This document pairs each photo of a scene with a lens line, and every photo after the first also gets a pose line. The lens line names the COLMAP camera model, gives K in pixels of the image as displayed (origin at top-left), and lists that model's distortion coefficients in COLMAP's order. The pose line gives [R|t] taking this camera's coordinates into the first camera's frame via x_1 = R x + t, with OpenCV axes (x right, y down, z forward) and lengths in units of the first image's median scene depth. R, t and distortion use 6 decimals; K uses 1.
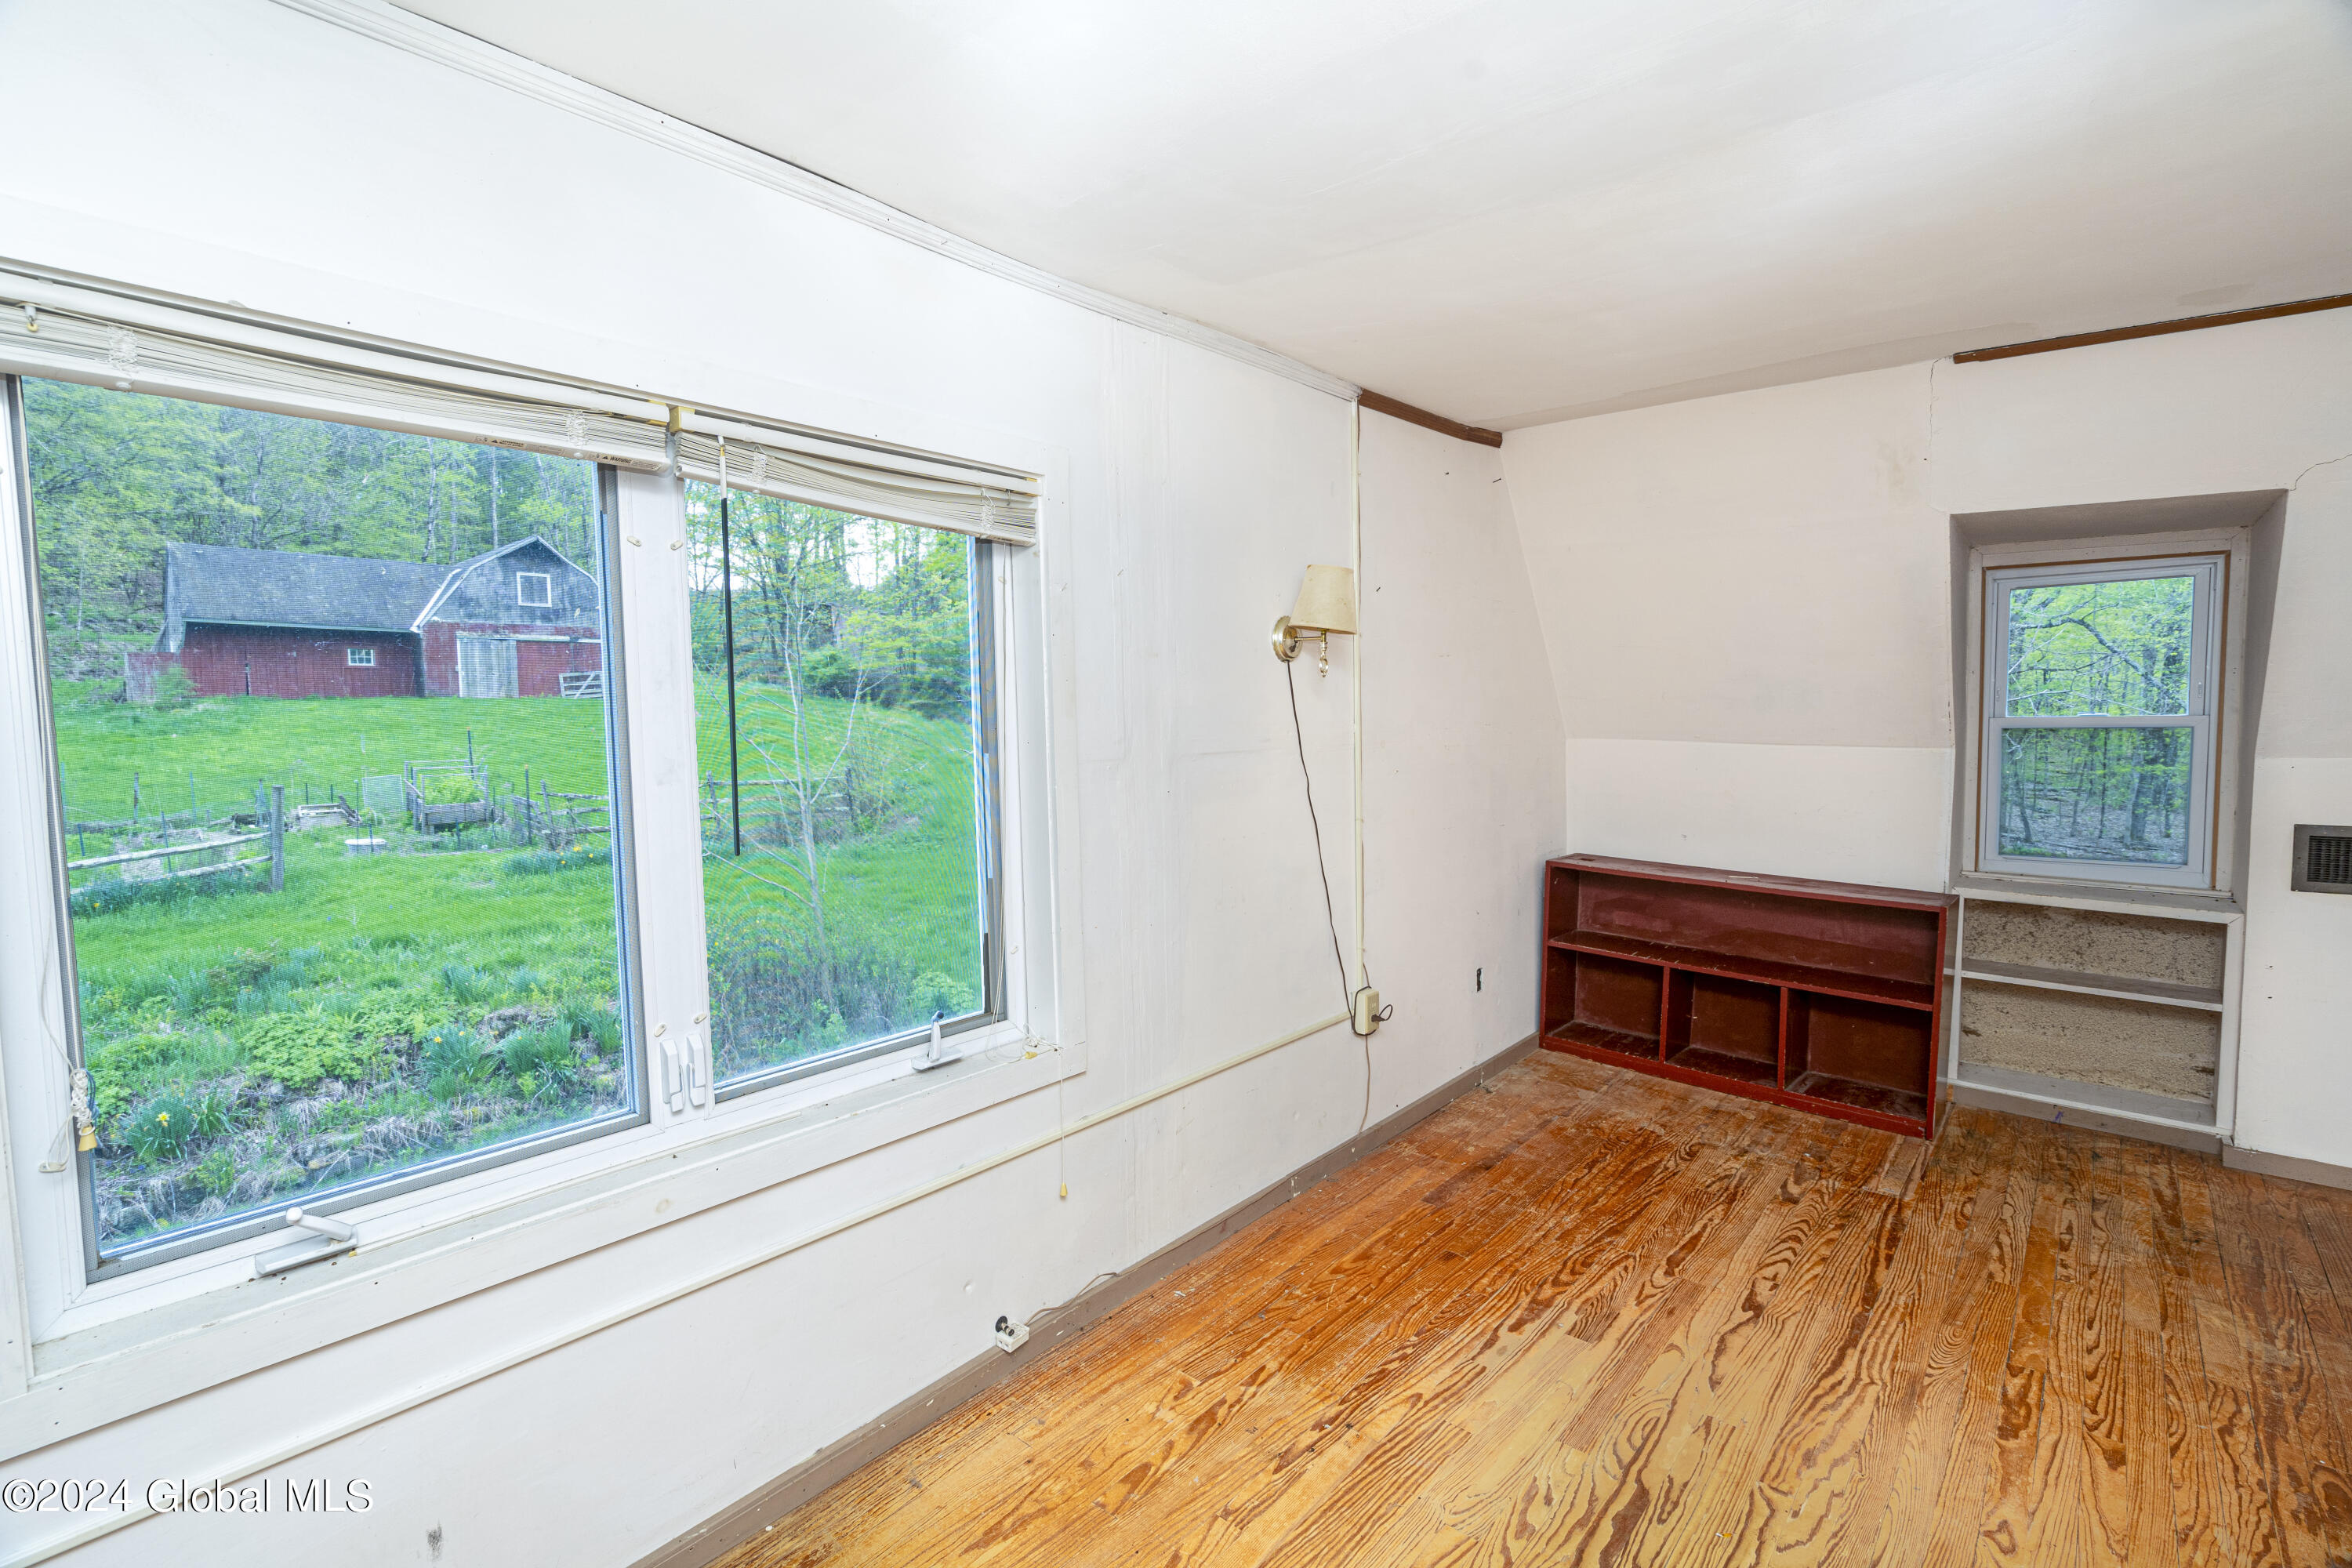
lens RADIAL K [[1069.7, 0, 1177.7], [0, 1069.7, 790.3], [0, 0, 1]] dist [0.001114, -0.000315]
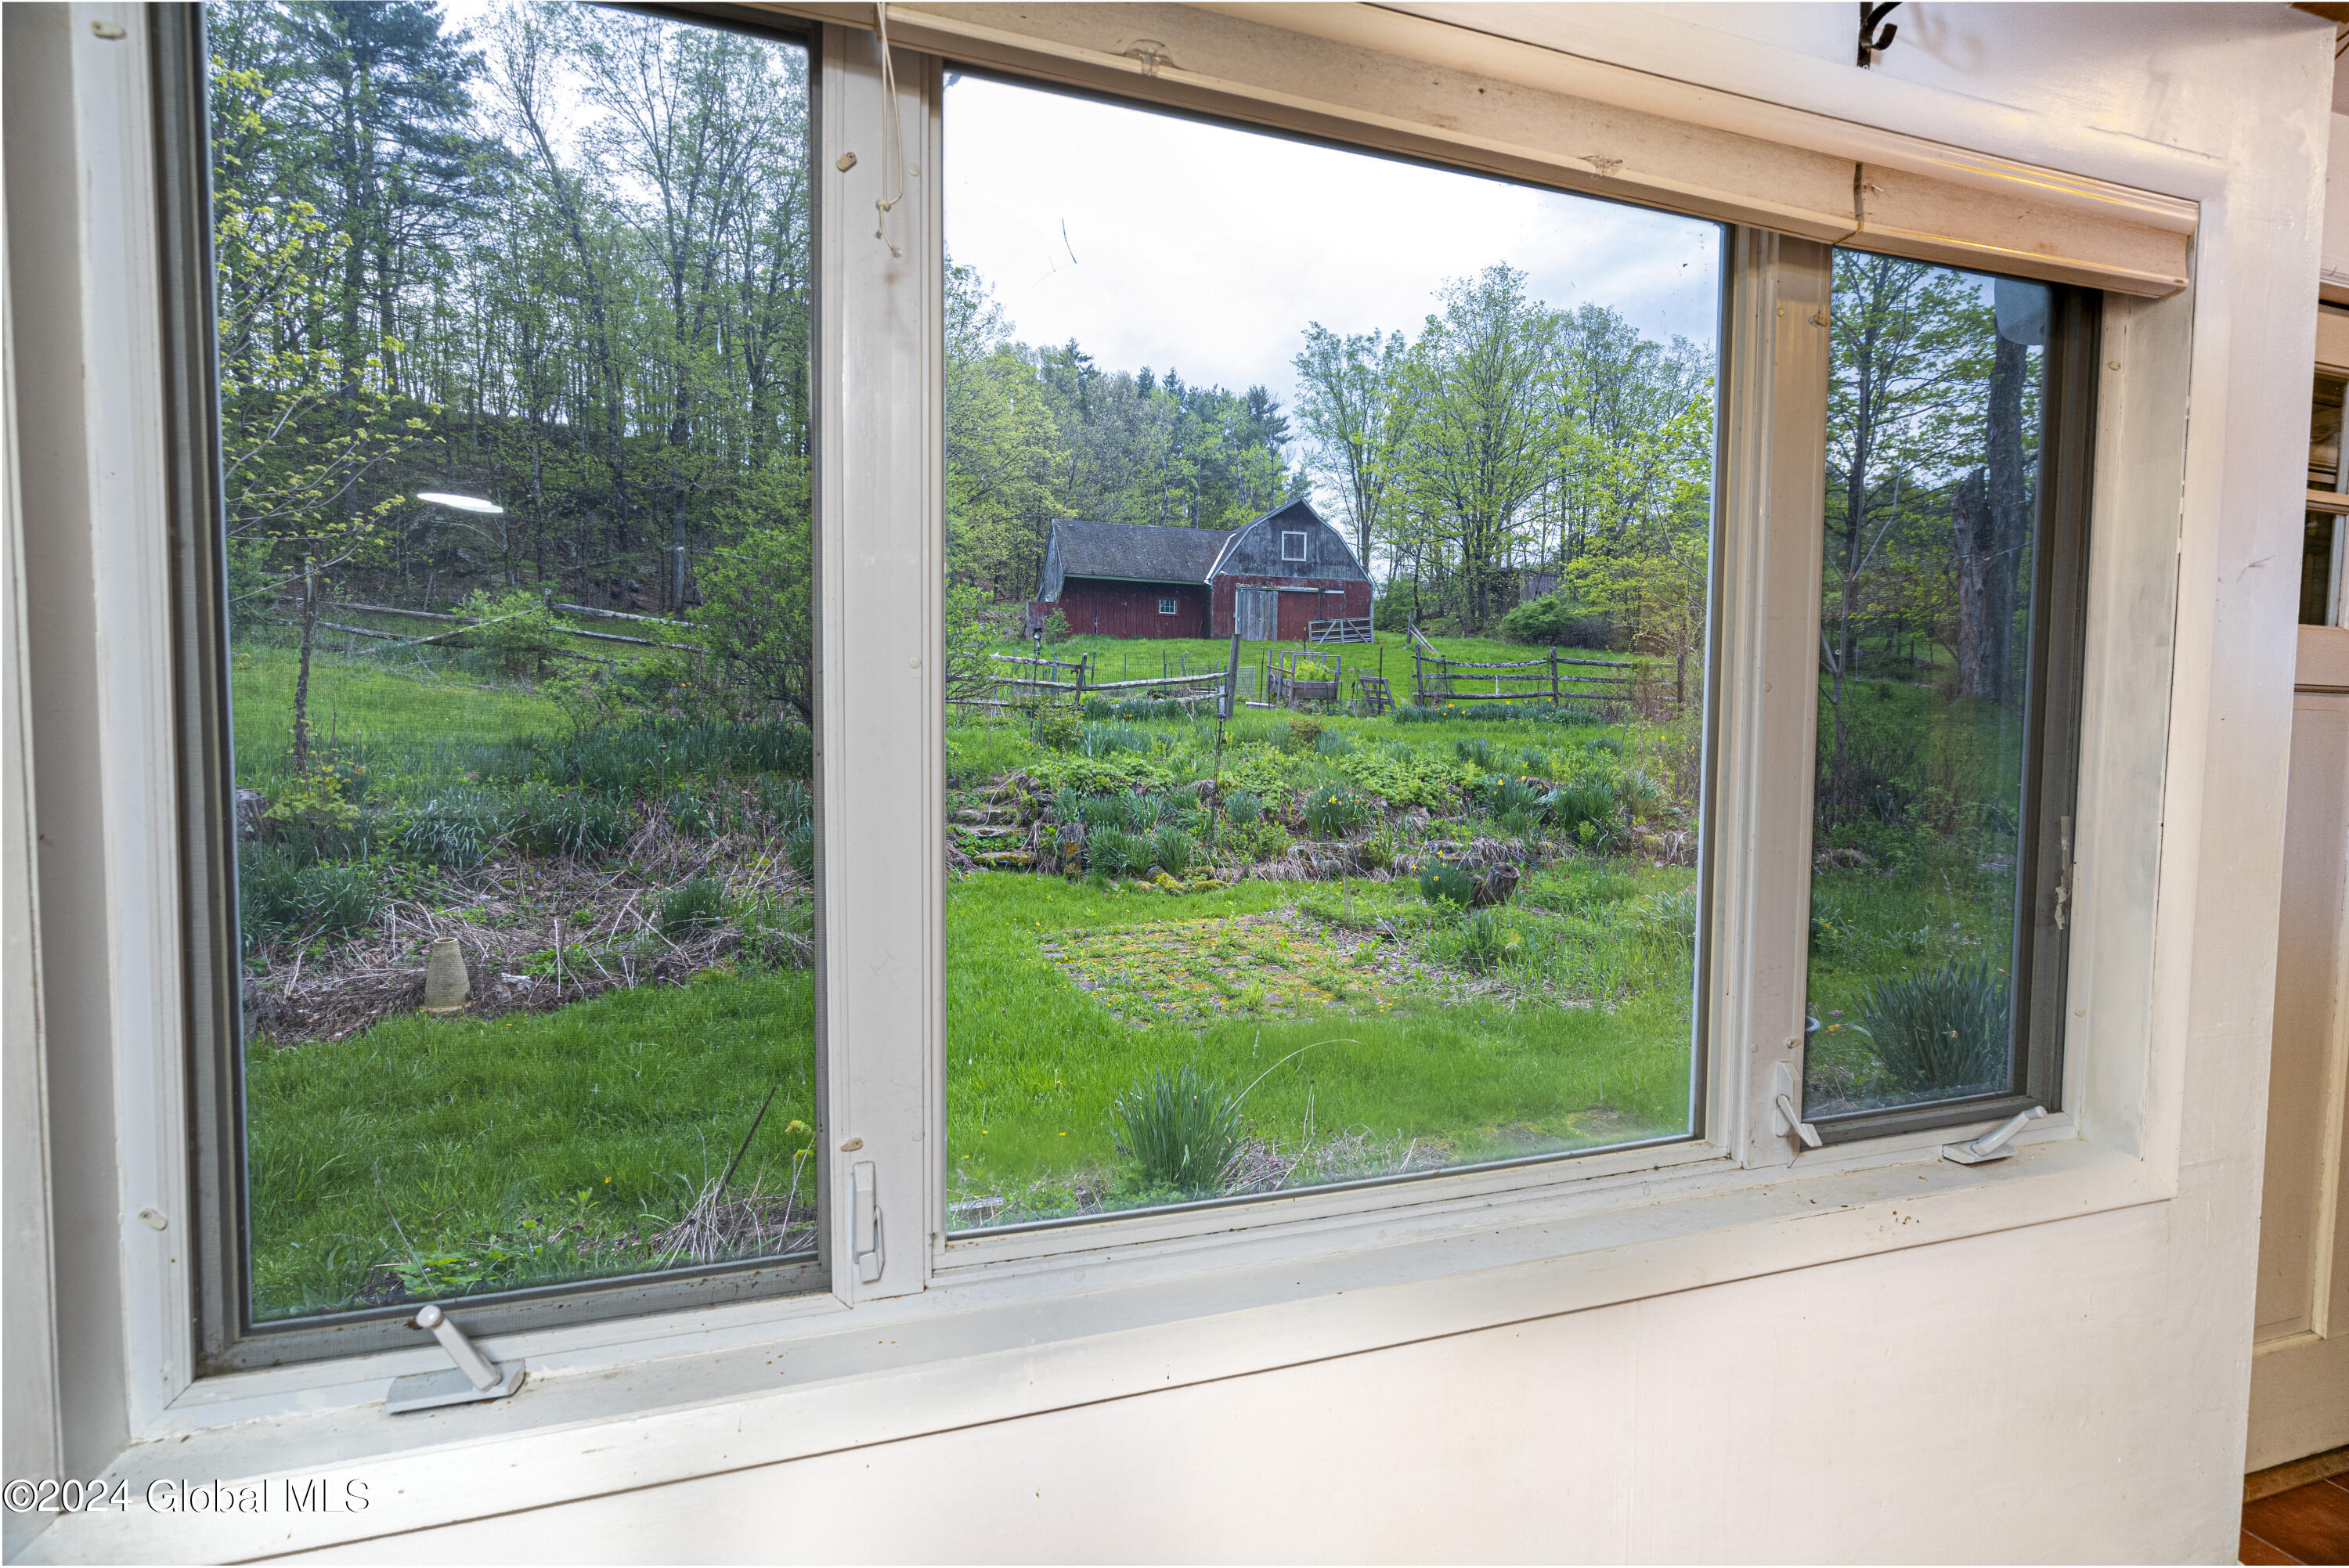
lens RADIAL K [[1068.2, 0, 1170.2], [0, 1068.2, 790.6], [0, 0, 1]] dist [0.001114, -0.000315]
pose [[0.852317, 0.057772, -0.519826, -0.118085], [-0.062072, 0.998030, 0.009143, 0.071517], [0.519330, 0.024474, 0.854223, -0.025982]]
